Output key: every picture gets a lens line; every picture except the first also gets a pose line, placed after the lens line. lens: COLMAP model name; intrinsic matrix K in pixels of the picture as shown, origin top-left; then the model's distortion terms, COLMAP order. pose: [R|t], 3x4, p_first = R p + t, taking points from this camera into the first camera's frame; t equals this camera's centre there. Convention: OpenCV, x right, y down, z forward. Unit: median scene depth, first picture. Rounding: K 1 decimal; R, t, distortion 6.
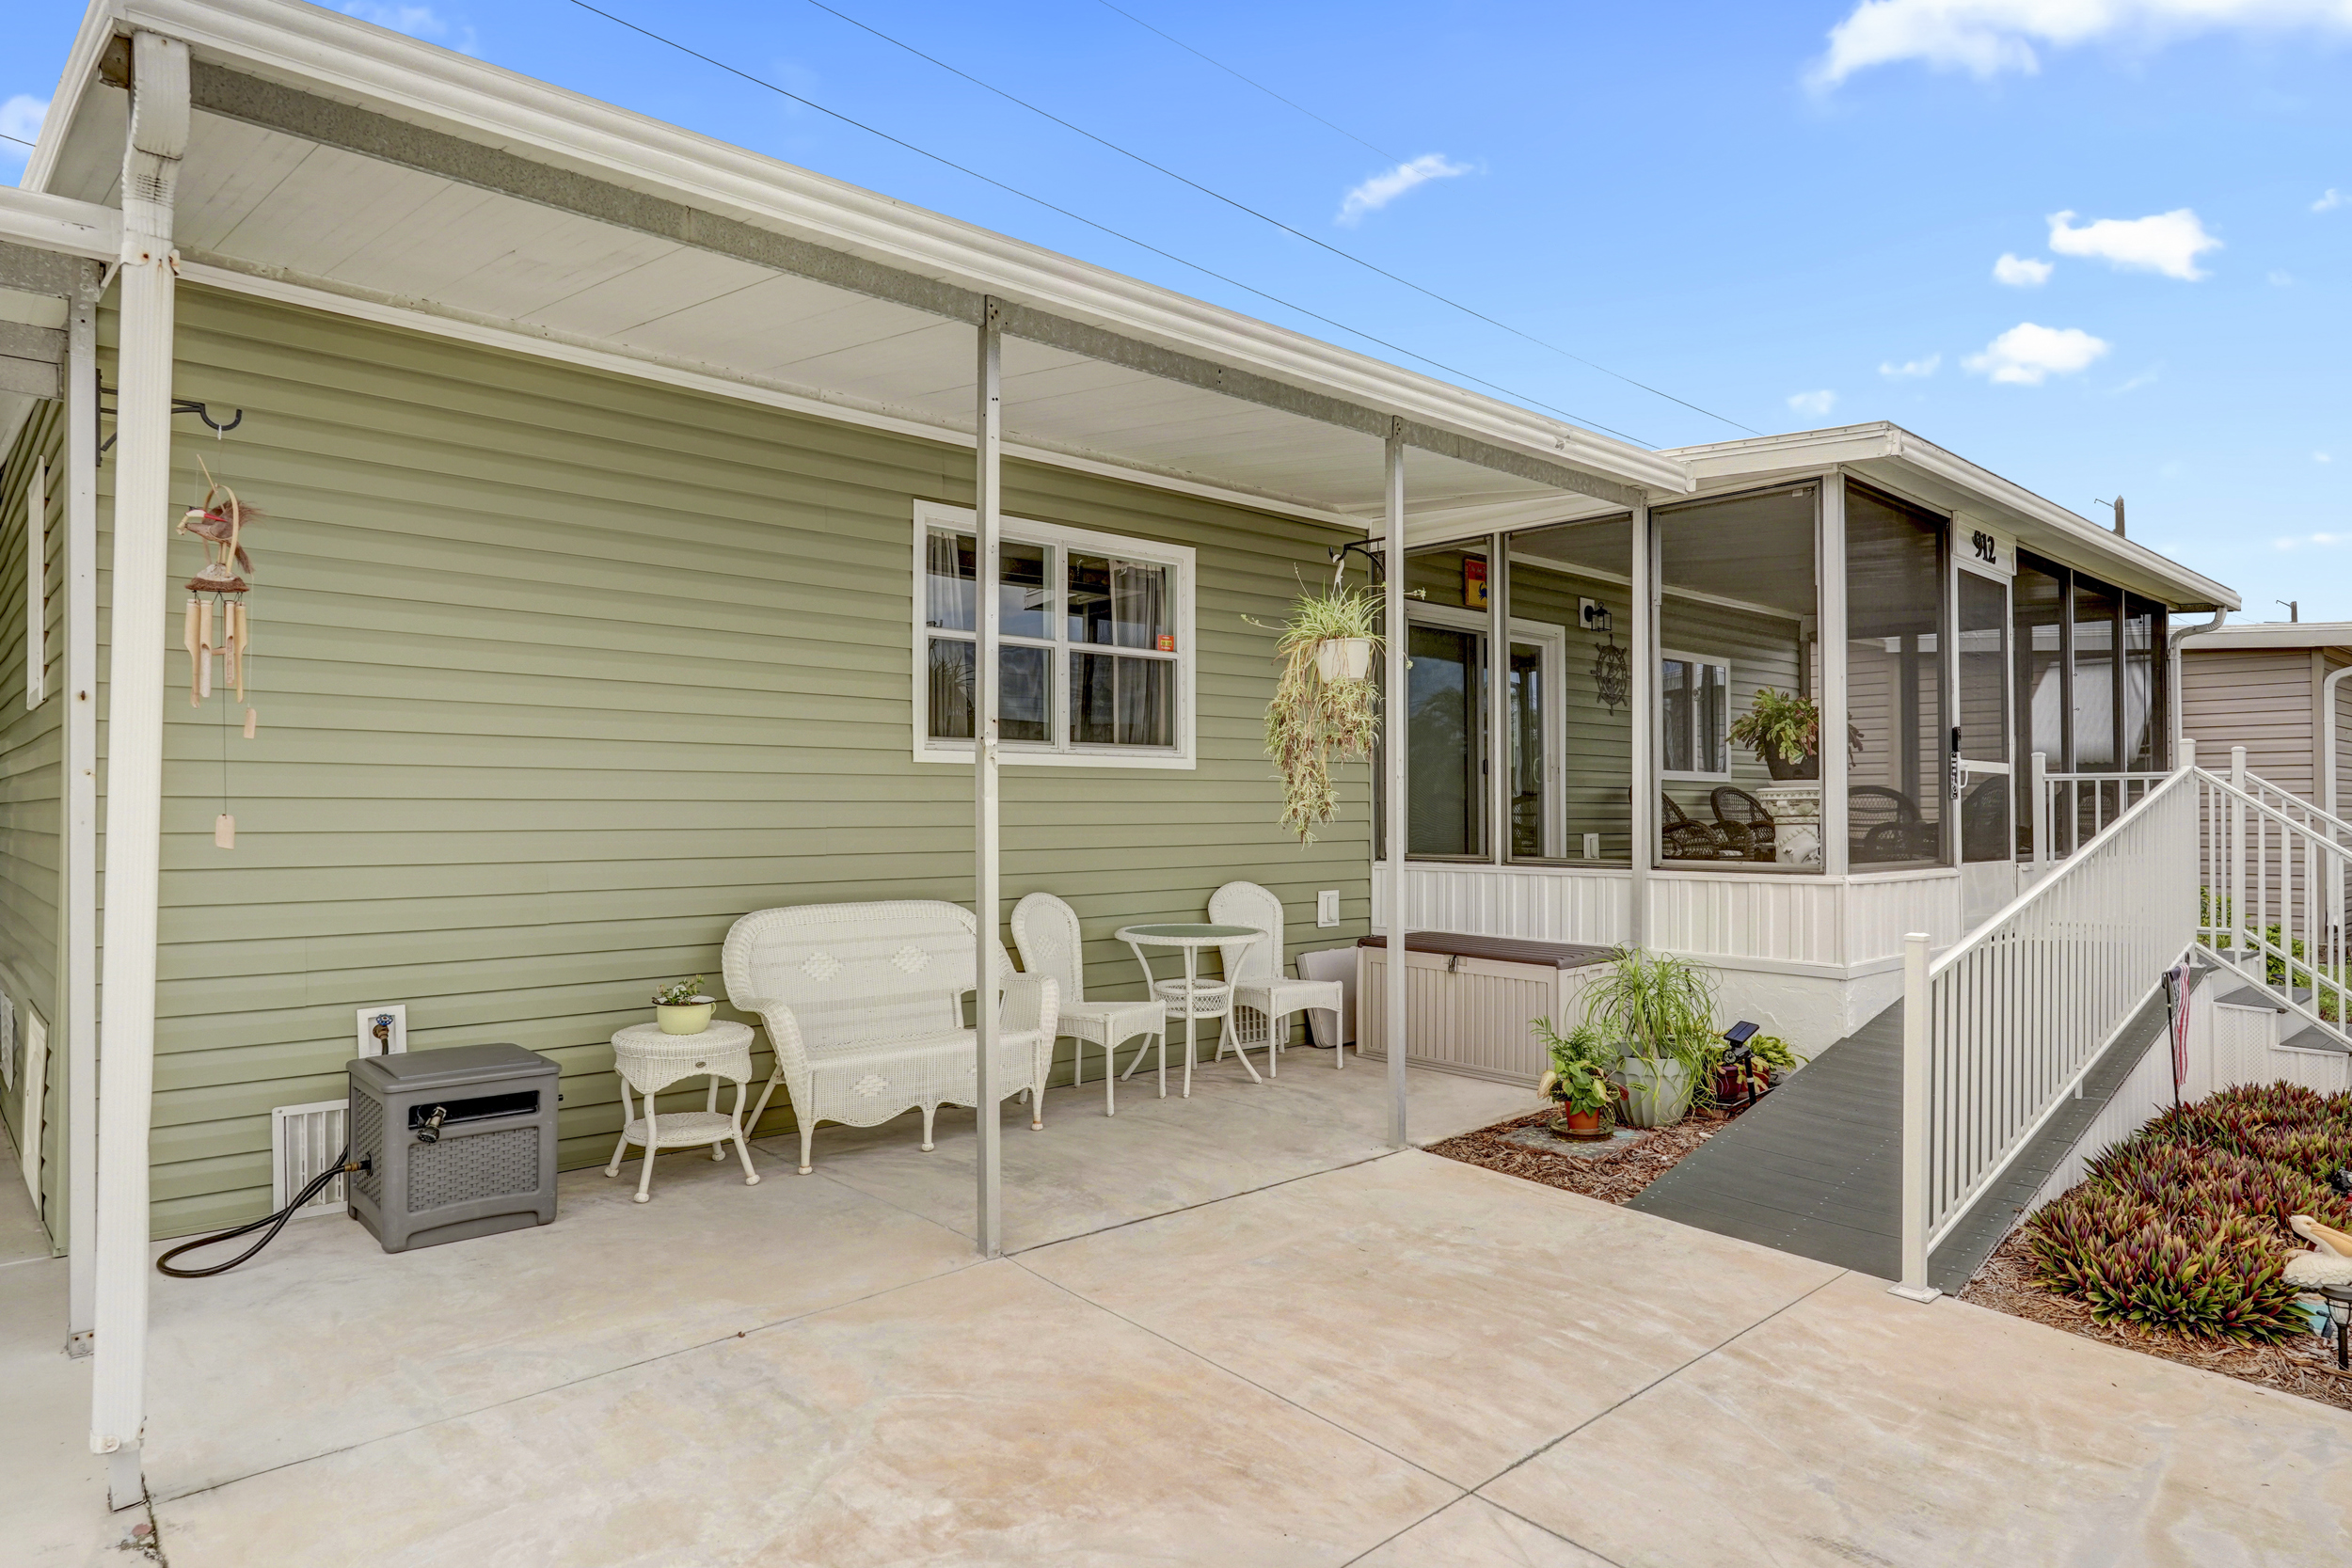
lens RADIAL K [[1410.1, 0, 1172.8], [0, 1410.1, 783.3], [0, 0, 1]] dist [0.005793, 0.002429]
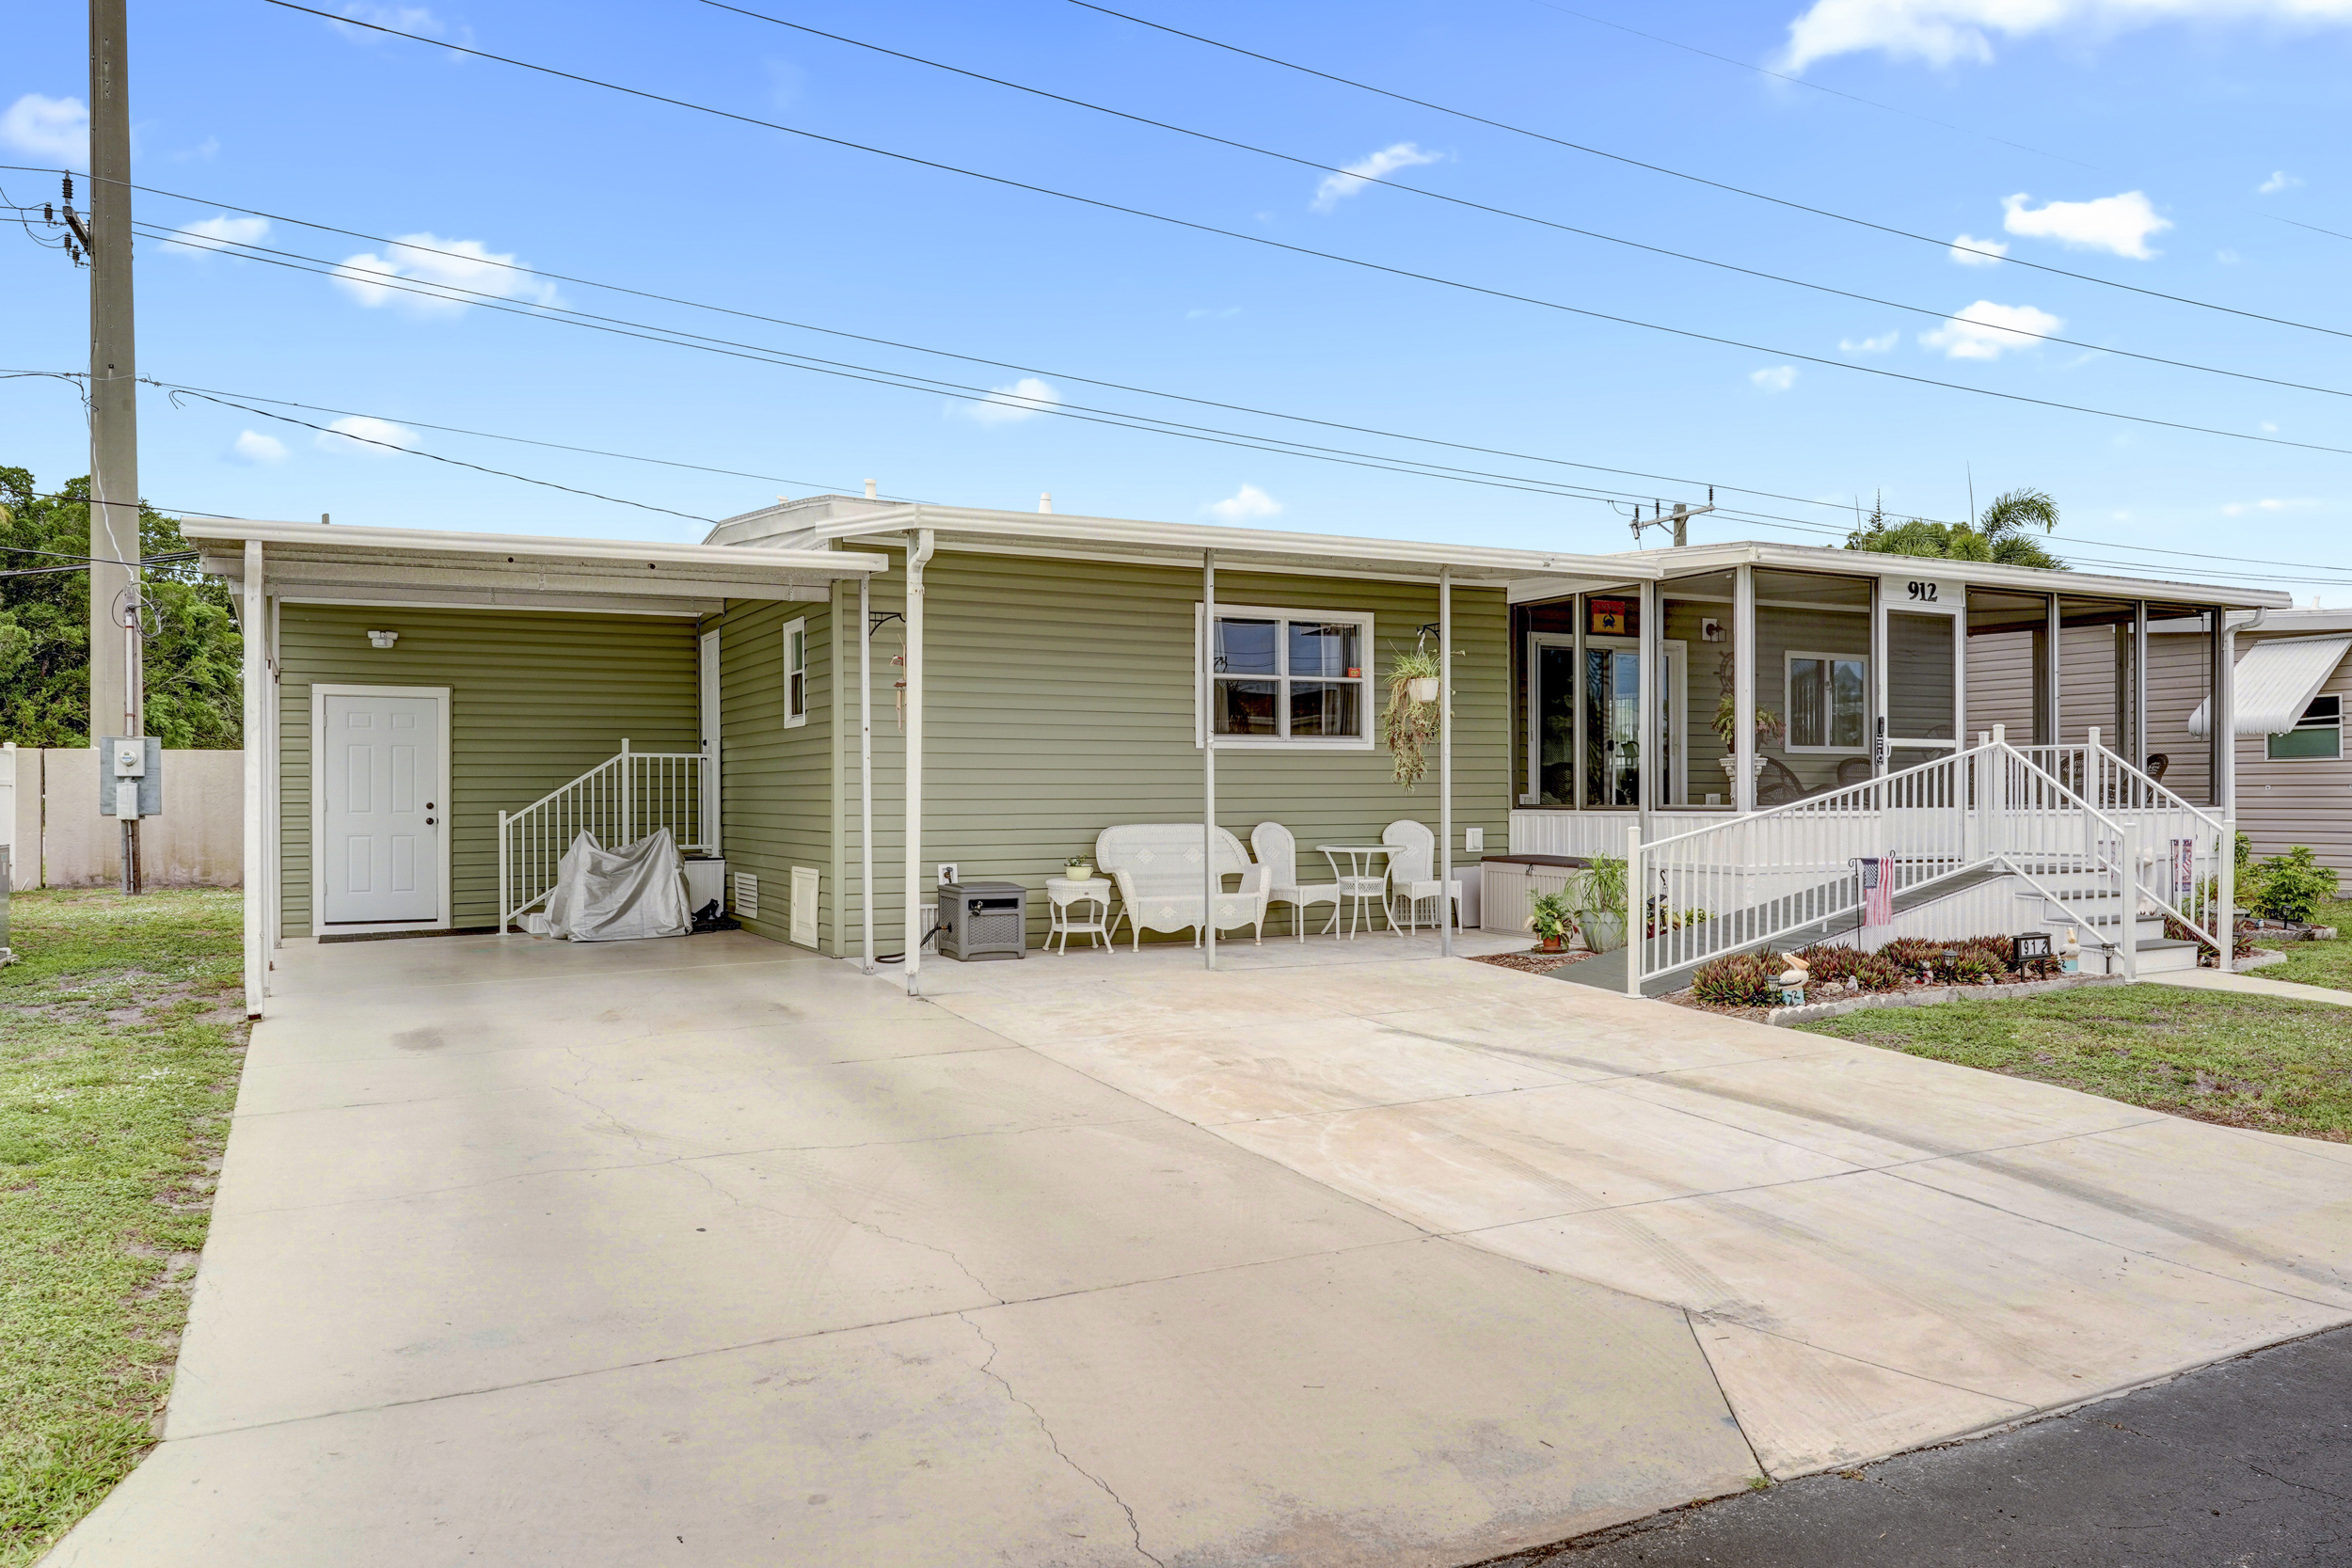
lens RADIAL K [[1670.8, 0, 1175.7], [0, 1670.8, 787.8], [0, 0, 1]] dist [0.001981, 0.000310]
pose [[0.965852, -0.003262, -0.259073, 0.358313], [0.007688, 0.999841, 0.016073, 0.001396], [0.258979, -0.017516, 0.965724, -1.114416]]
